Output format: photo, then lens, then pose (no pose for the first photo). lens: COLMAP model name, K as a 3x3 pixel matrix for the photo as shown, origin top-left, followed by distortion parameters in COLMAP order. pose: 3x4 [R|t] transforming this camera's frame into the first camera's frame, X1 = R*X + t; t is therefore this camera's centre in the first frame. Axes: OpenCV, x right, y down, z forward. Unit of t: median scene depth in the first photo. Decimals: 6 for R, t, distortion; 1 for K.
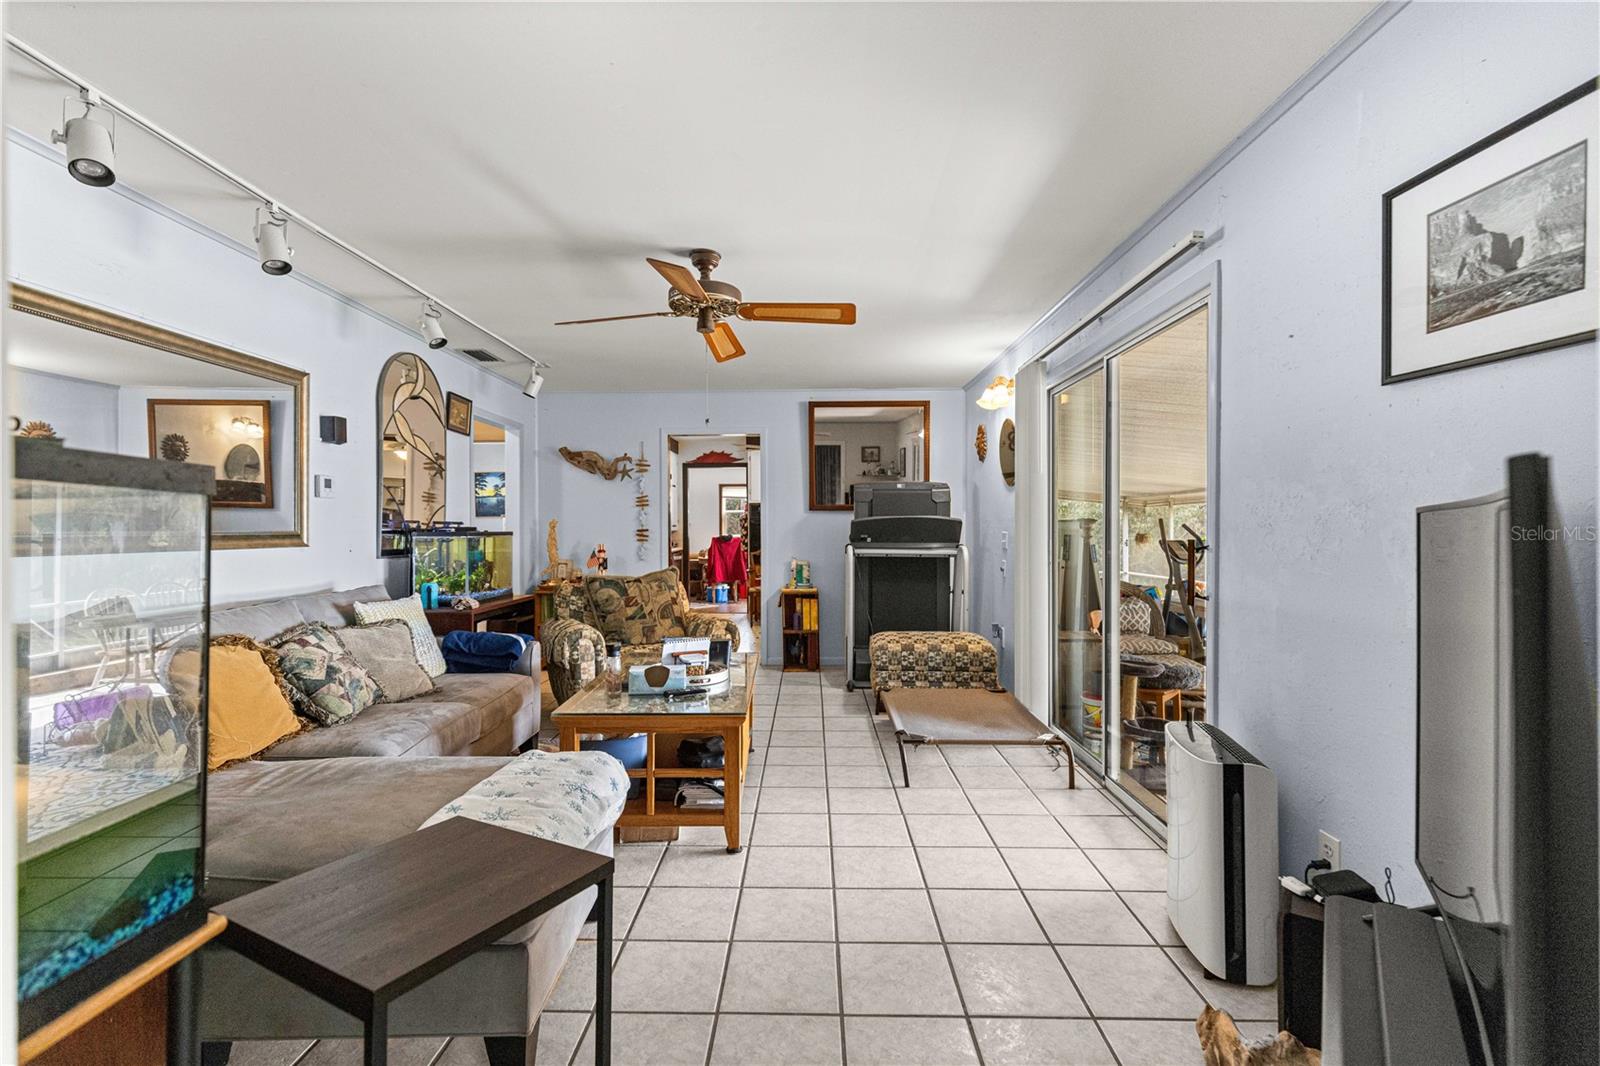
lens RADIAL K [[721.9, 0, 803.4], [0, 721.9, 527.9], [0, 0, 1]] dist [-0.001749, -0.000138]
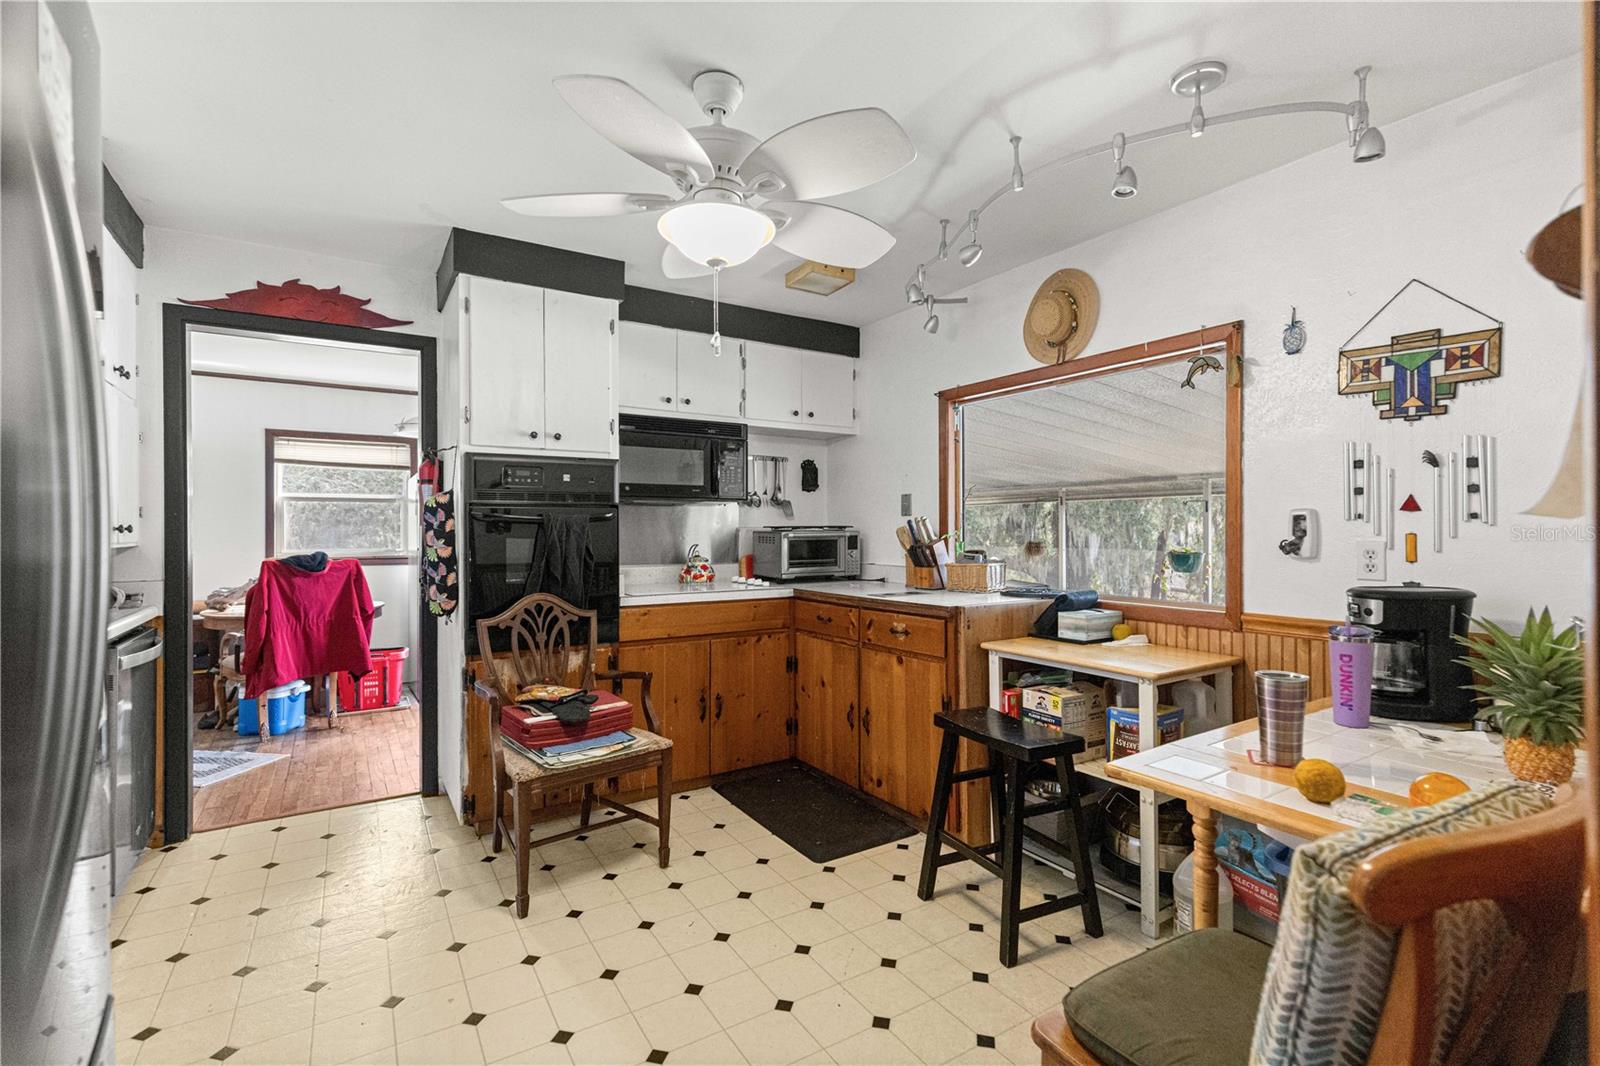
lens RADIAL K [[721.9, 0, 796.0], [0, 721.9, 530.0], [0, 0, 1]] dist [-0.001749, -0.000138]
pose [[0.841393, 0.009748, 0.540335, -0.096494], [-0.007814, 0.999952, -0.005872, -0.001448], [-0.540367, 0.000718, 0.841429, 0.548758]]
